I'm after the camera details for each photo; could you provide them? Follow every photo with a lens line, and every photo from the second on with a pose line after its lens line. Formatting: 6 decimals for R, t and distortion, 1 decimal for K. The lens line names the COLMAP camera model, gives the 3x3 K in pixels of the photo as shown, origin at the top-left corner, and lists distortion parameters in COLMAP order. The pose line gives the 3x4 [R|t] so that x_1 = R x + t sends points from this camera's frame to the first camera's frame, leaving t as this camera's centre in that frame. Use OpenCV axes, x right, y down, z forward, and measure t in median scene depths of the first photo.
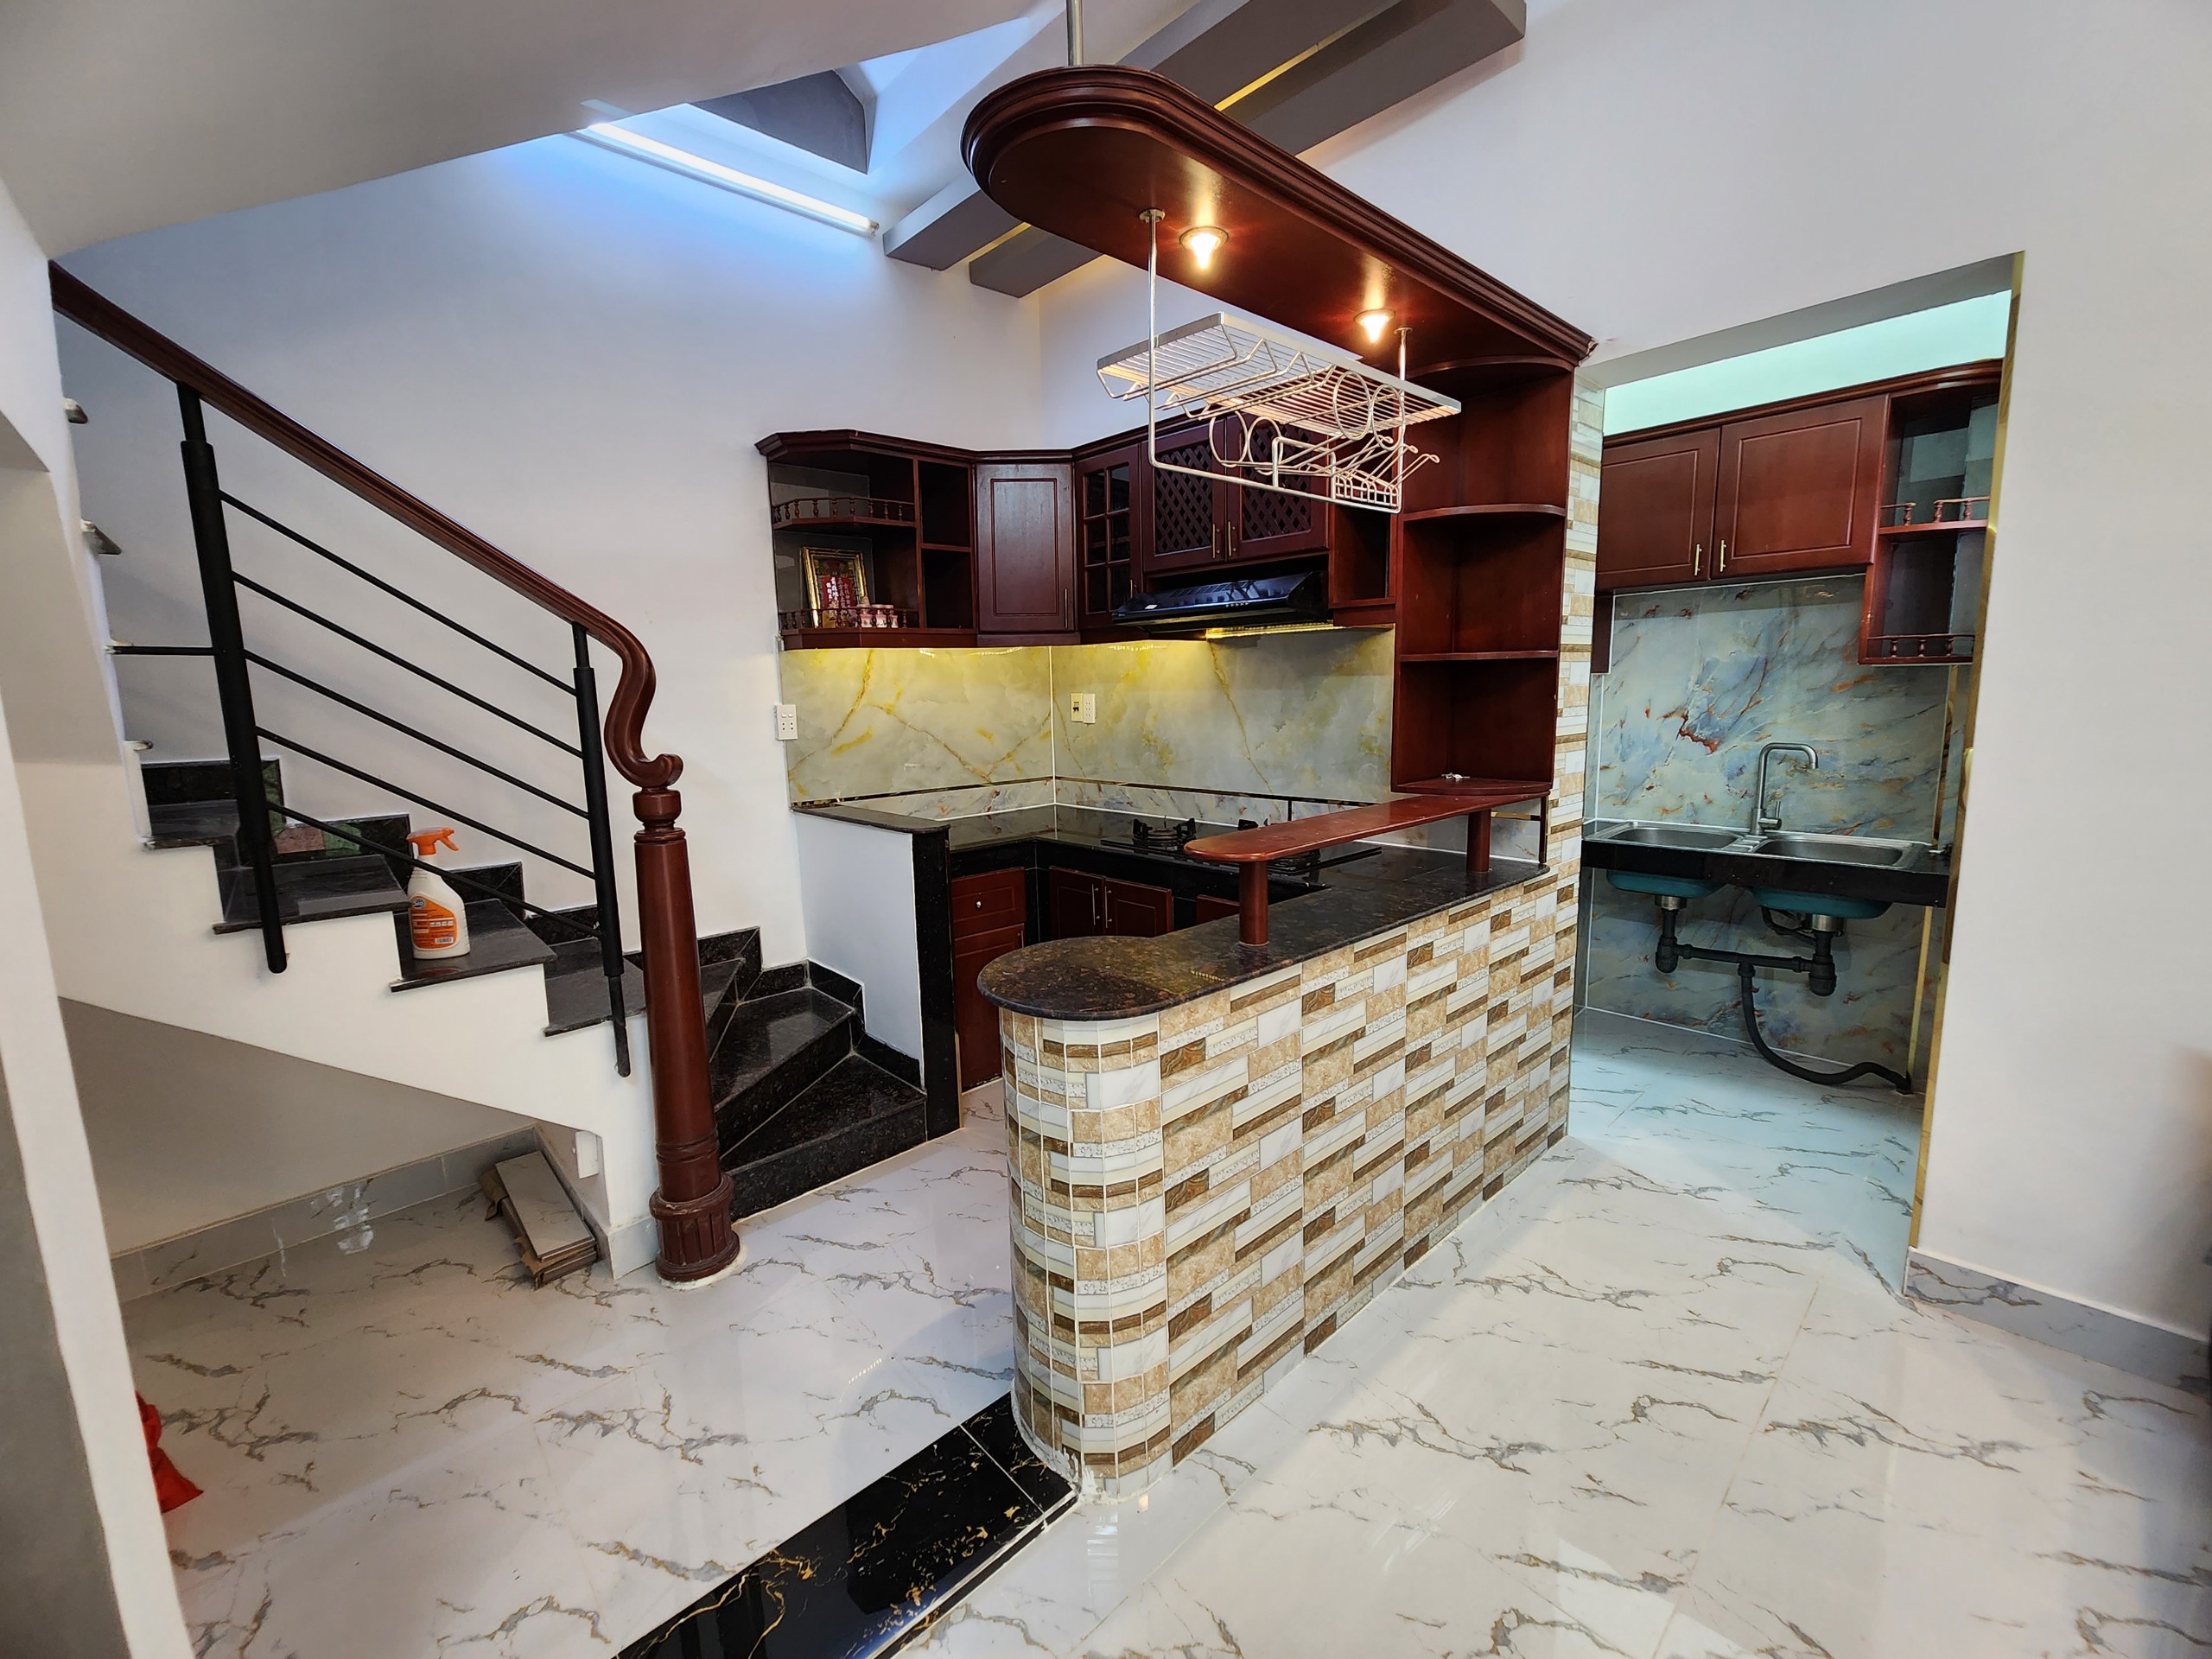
lens RADIAL K [[910.9, 0, 1101.9], [0, 910.9, 827.8], [0, 0, 1]] dist [0.001953, 0.000169]
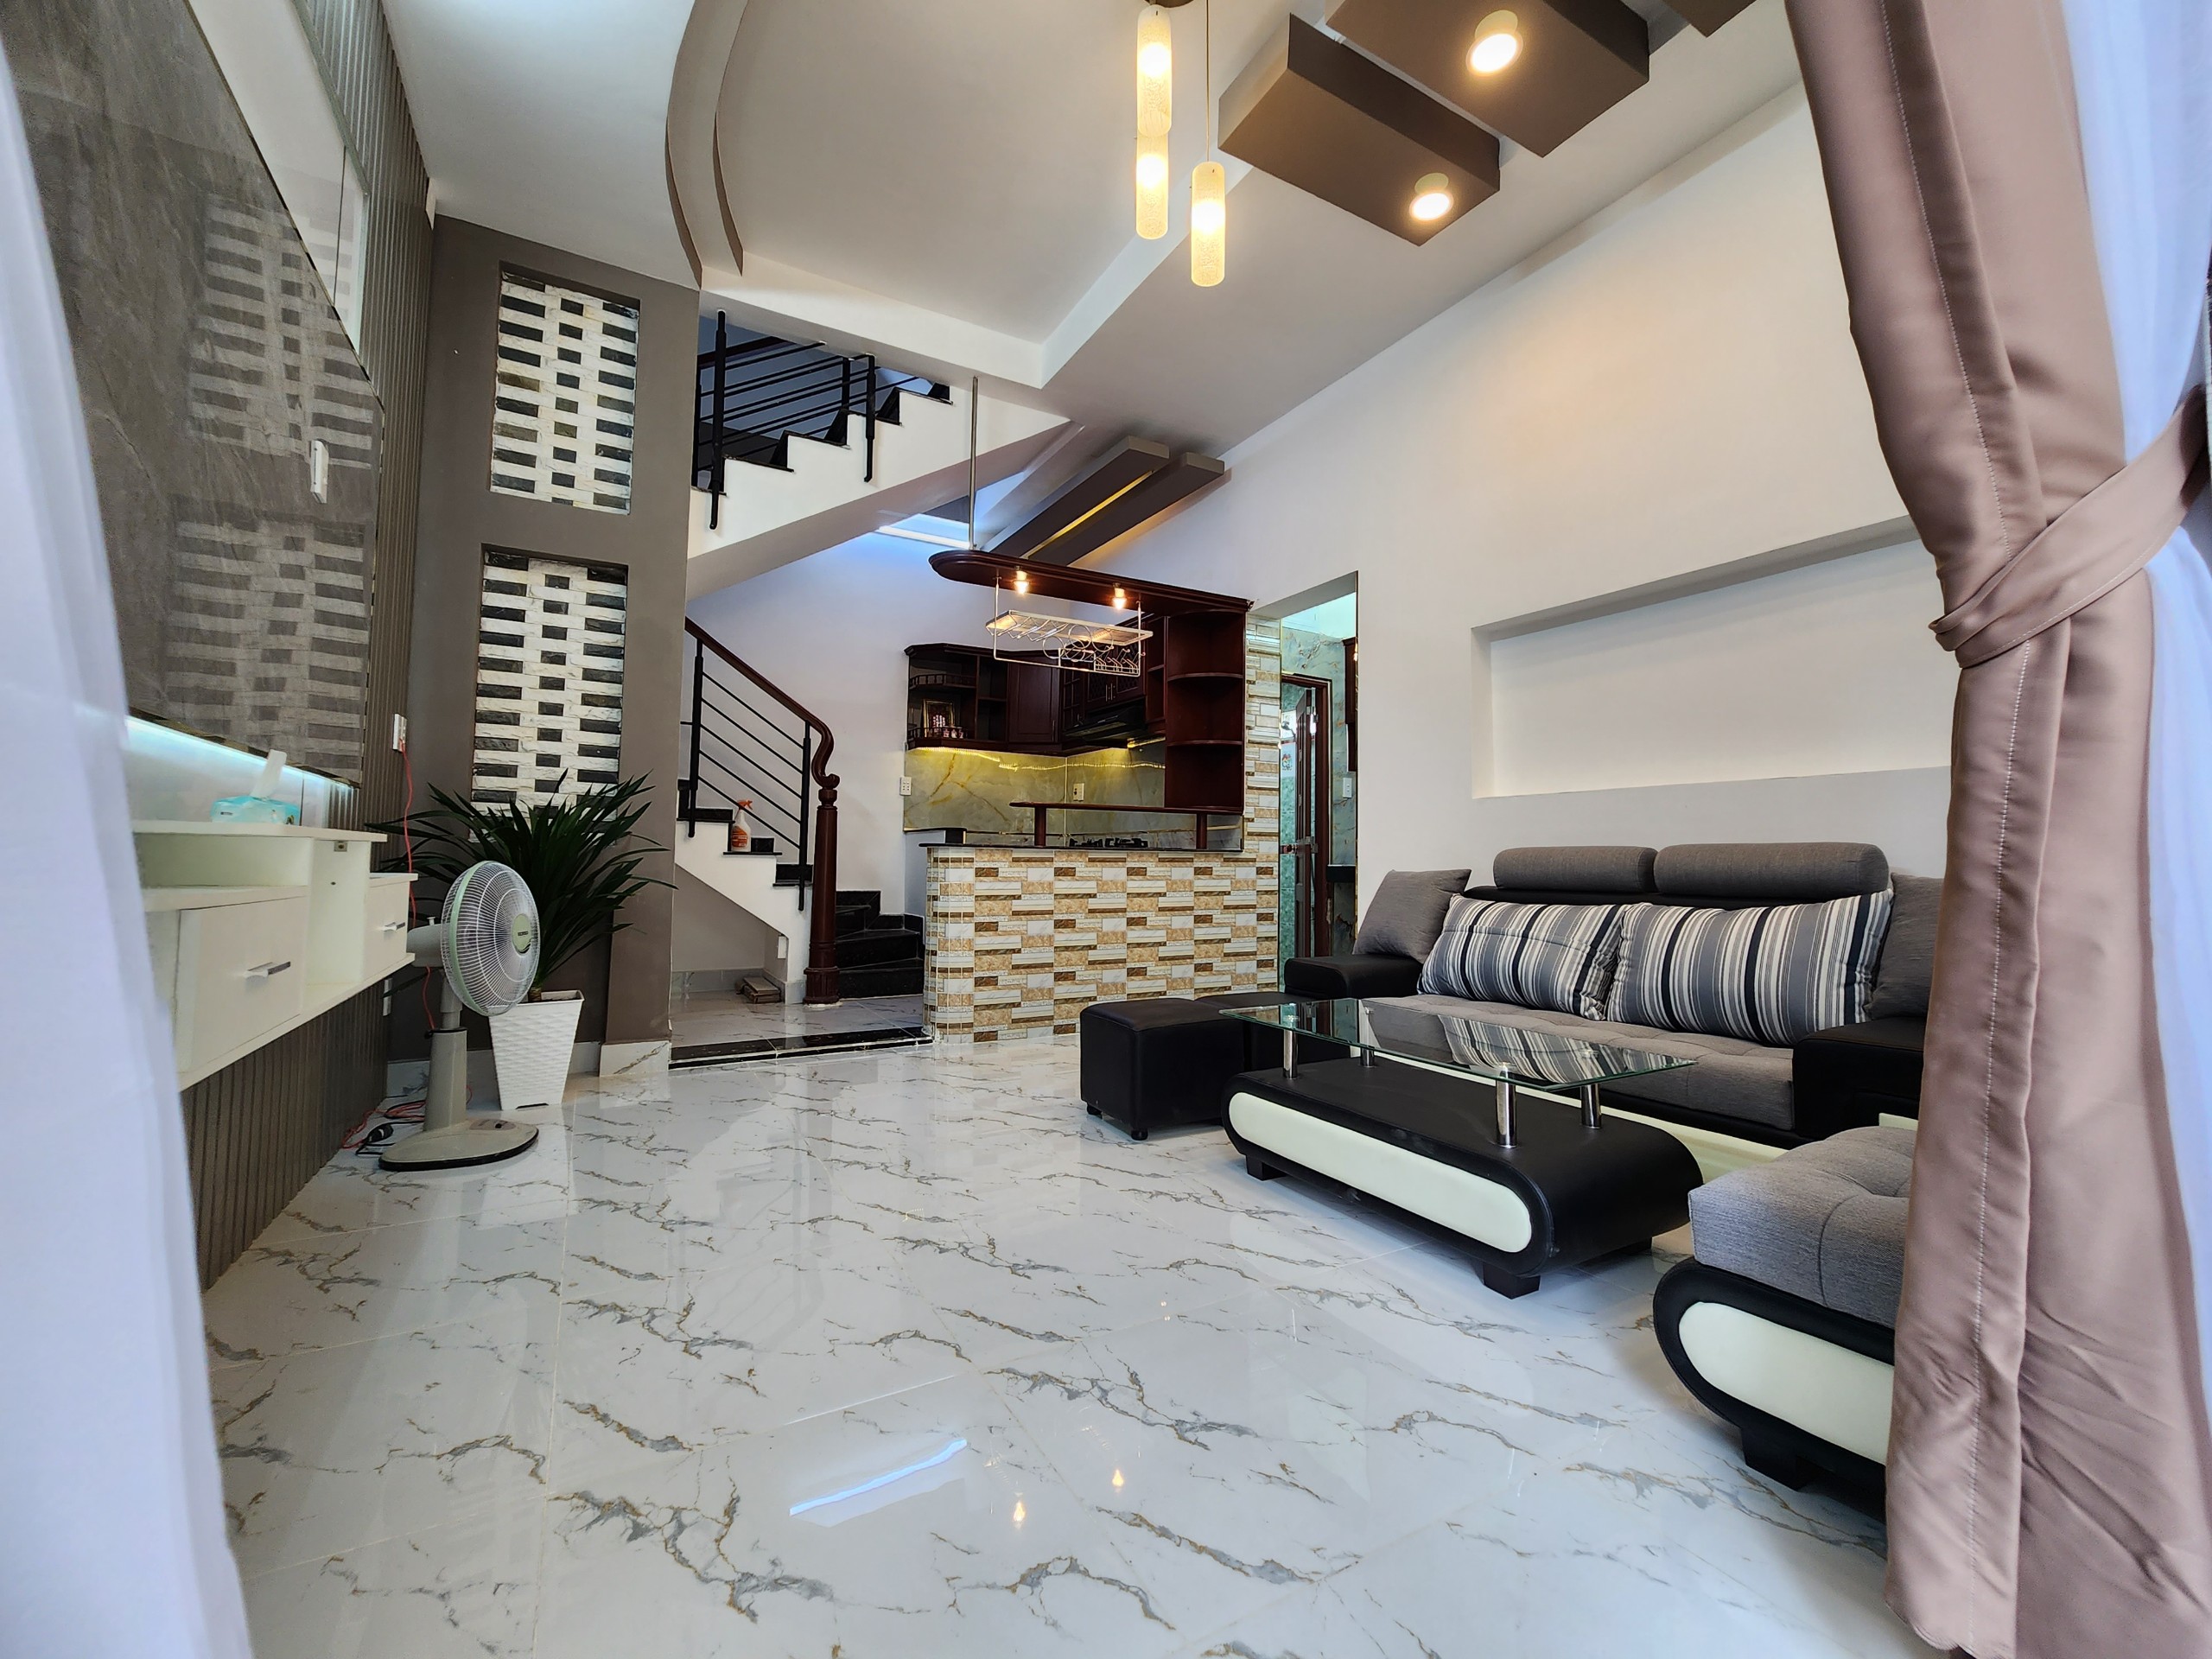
lens RADIAL K [[910.9, 0, 1108.1], [0, 910.9, 819.2], [0, 0, 1]] dist [0.001953, 0.000169]
pose [[0.973446, 0.029231, -0.227045, 0.797848], [-0.072632, 0.980006, -0.185235, 0.437983], [0.217091, 0.196807, 0.956106, -1.152507]]
